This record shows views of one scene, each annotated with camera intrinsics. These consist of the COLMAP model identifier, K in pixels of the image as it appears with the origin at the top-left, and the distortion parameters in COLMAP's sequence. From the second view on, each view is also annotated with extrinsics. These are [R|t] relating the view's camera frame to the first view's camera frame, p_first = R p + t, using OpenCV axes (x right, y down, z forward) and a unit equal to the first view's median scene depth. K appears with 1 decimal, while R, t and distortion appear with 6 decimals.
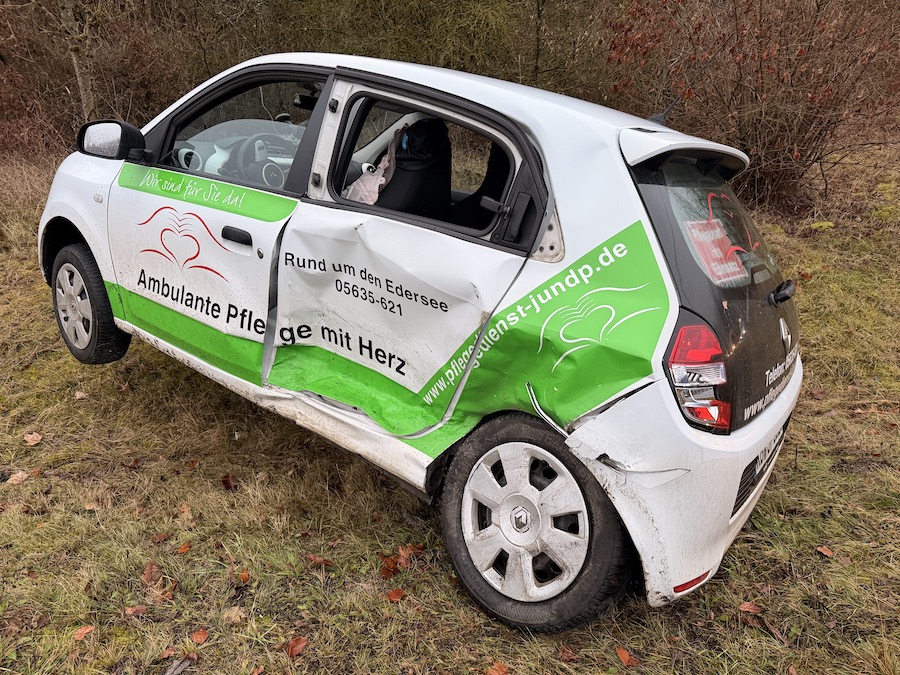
lens RADIAL K [[620.0, 0, 469.4], [0, 620.0, 348.2], [0, 0, 1]] dist [0.059191, -0.072683]
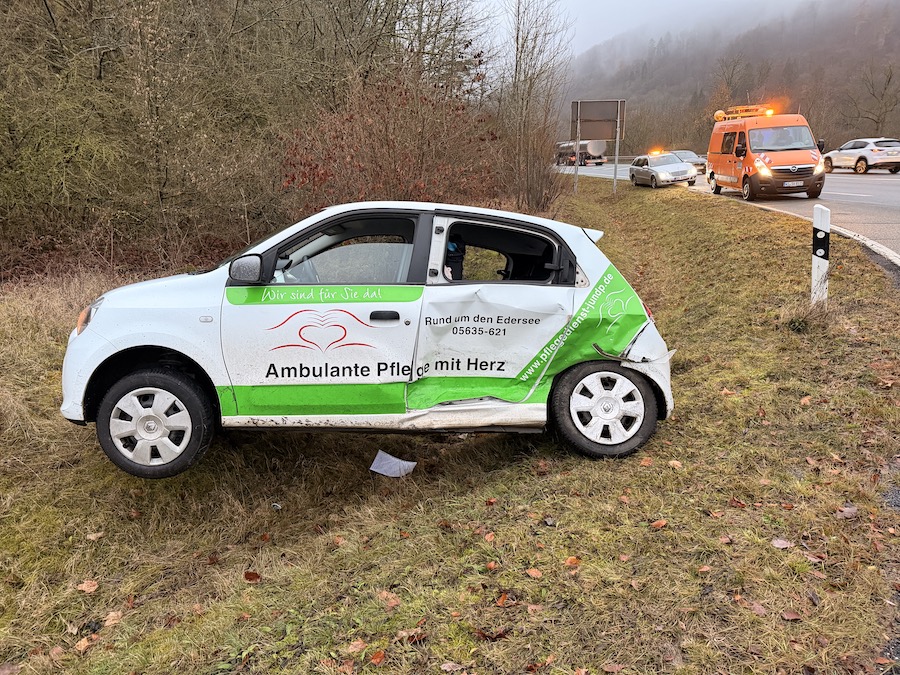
lens RADIAL K [[634.5, 0, 450.0], [0, 634.5, 337.5], [0, 0, 1]] dist [0.059242, -0.078748]
pose [[0.724089, -0.190244, 0.662950, -1.366739], [0.303766, 0.950924, -0.058897, 0.013653], [-0.619211, 0.244029, 0.746343, -0.266478]]
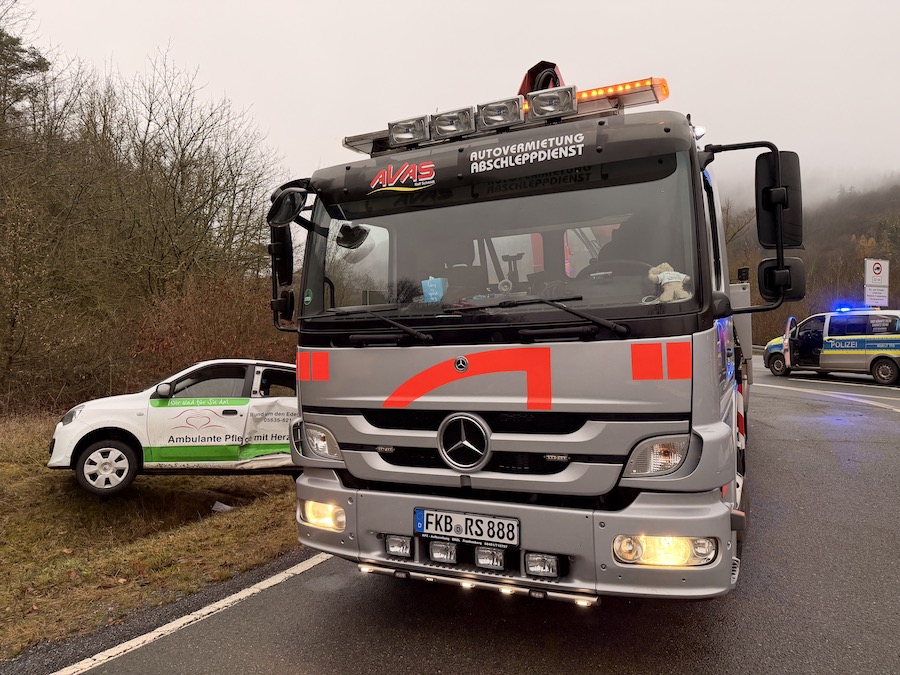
lens RADIAL K [[633.3, 0, 450.0], [0, 633.3, 337.5], [0, 0, 1]] dist [0.107930, -0.175384]
pose [[0.501664, -0.007114, 0.865034, -2.797877], [0.364293, 0.908713, -0.203793, 0.588667], [-0.784617, 0.417361, 0.458460, -1.653582]]
